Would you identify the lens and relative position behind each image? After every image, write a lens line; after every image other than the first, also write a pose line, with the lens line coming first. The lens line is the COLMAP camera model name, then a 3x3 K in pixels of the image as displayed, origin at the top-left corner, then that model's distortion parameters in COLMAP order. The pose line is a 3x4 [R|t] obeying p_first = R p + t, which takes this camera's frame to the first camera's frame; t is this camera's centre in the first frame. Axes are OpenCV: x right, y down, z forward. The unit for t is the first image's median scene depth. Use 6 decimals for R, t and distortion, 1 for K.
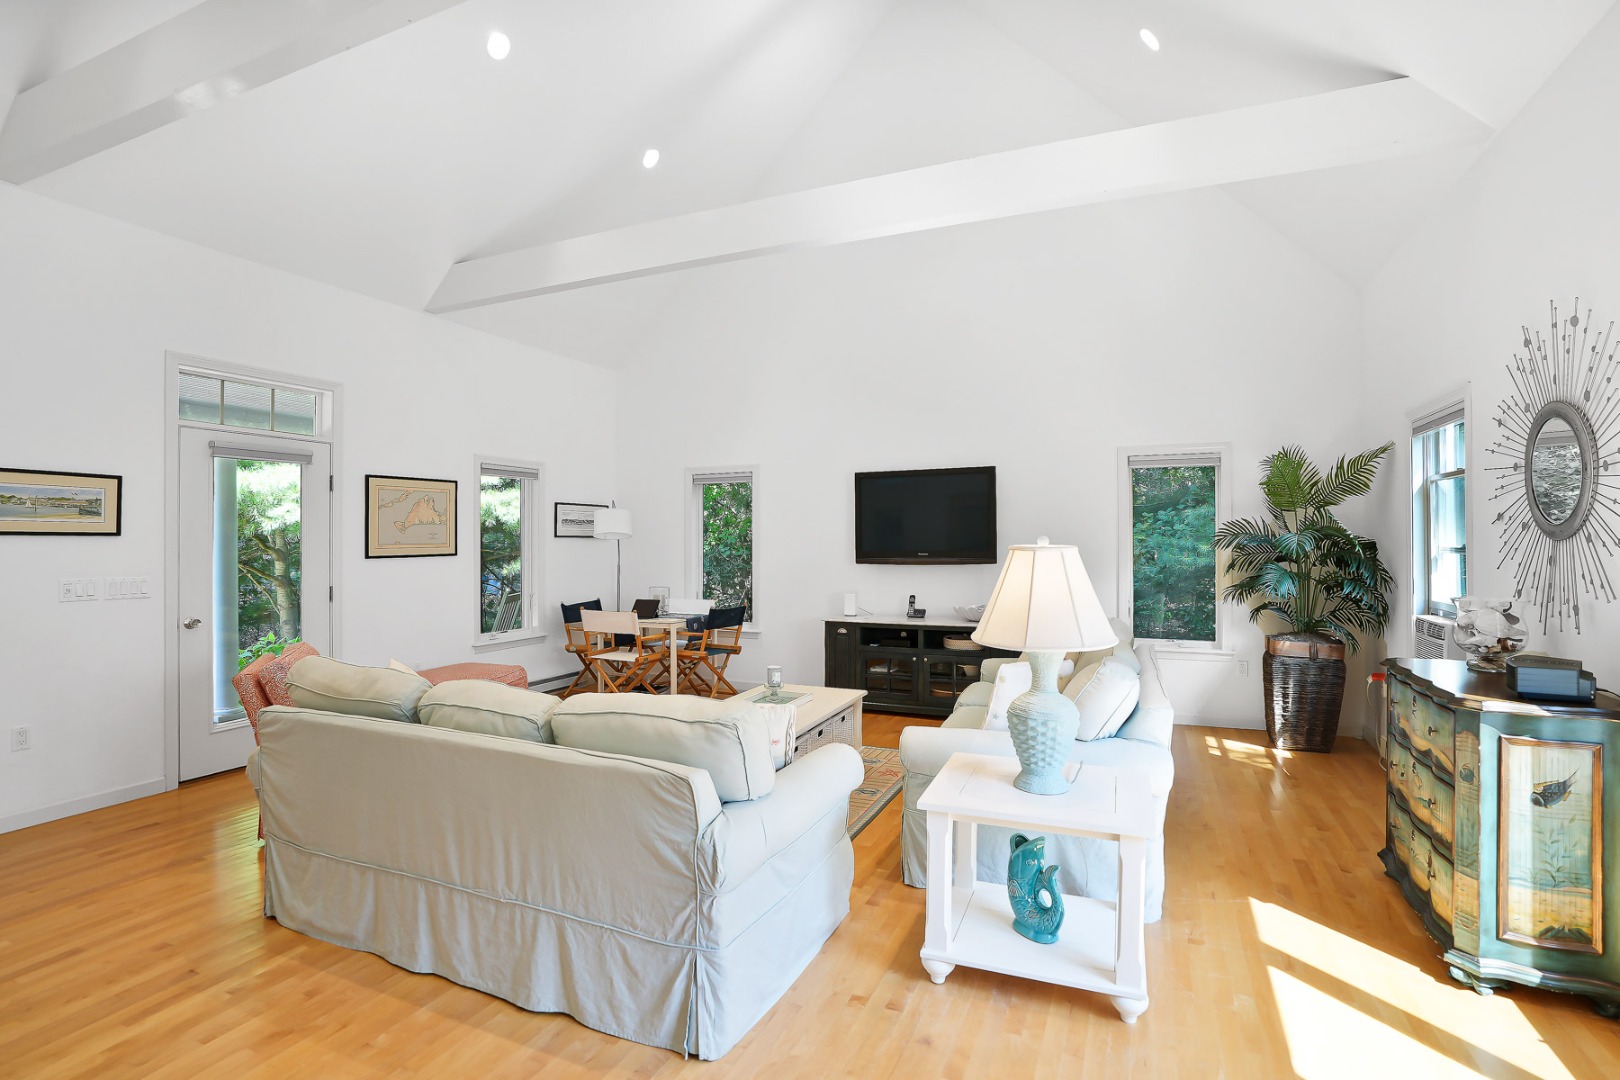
lens RADIAL K [[757.1, 0, 816.3], [0, 757.1, 528.9], [0, 0, 1]] dist [-0.069150, 0.031061]
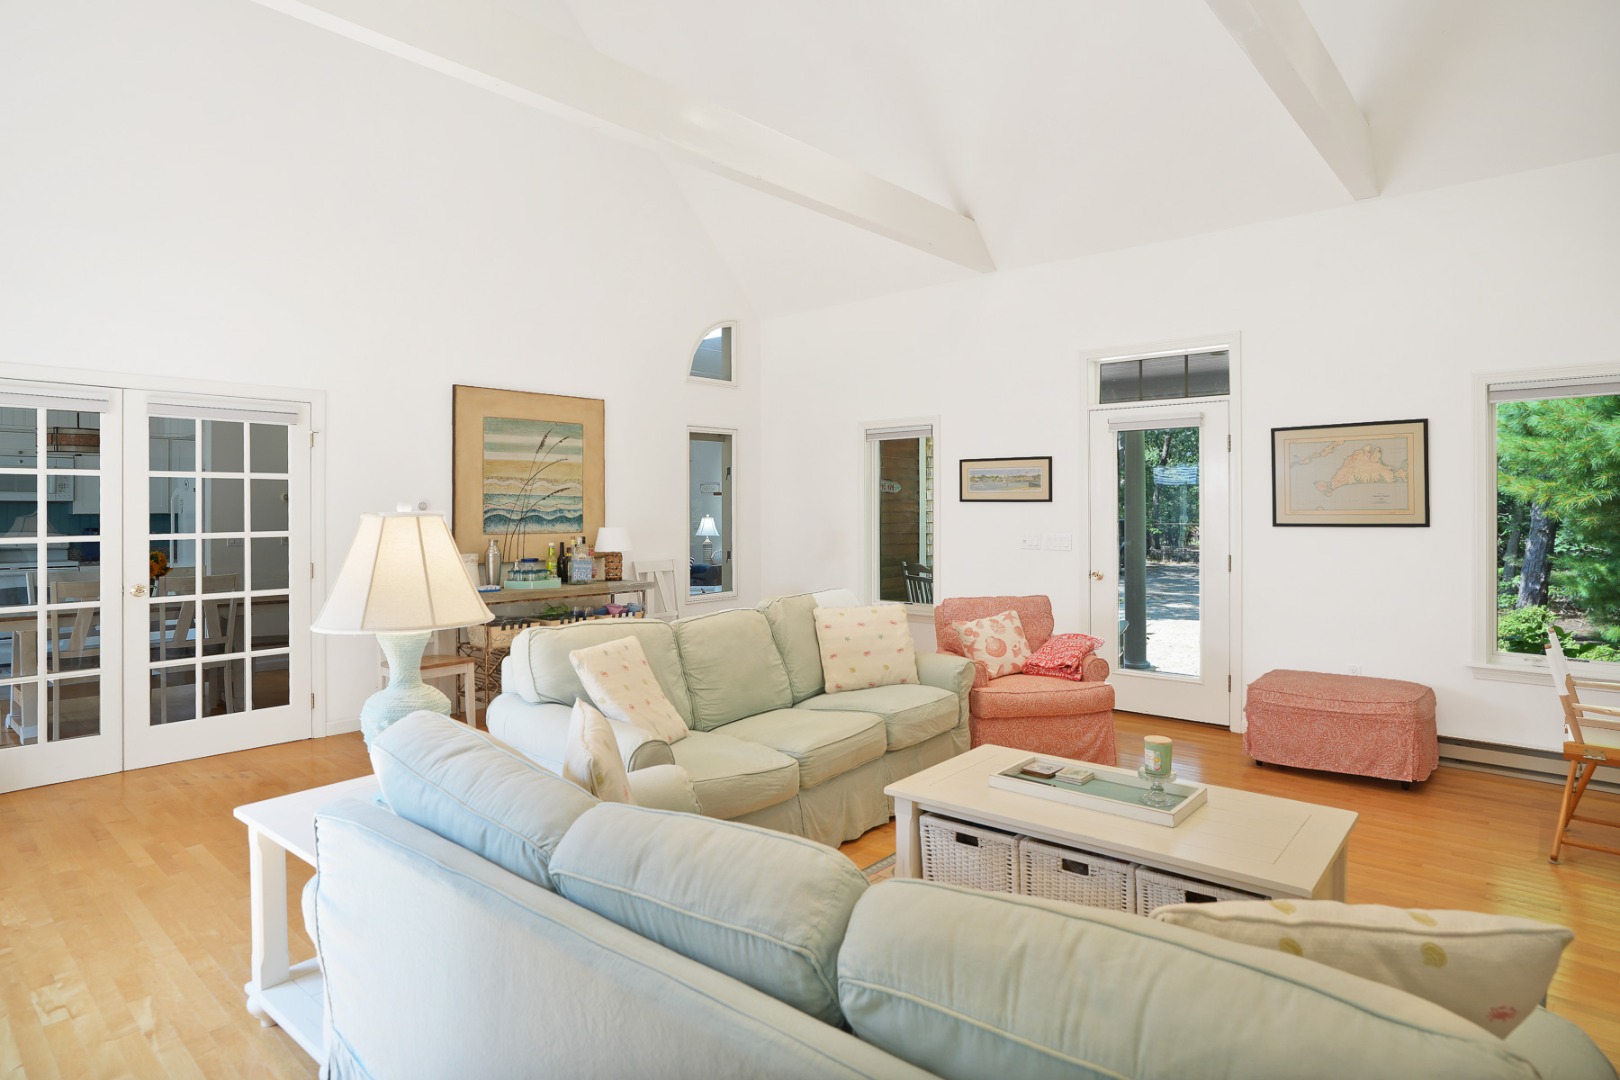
lens RADIAL K [[905.1, 0, 811.5], [0, 905.1, 517.5], [0, 0, 1]] dist [-0.000258, -0.000224]
pose [[-0.290146, 0.012129, -0.956906, 0.737335], [0.014797, 0.999857, 0.008187, 0.017877], [0.956868, -0.011784, -0.290284, 1.057227]]
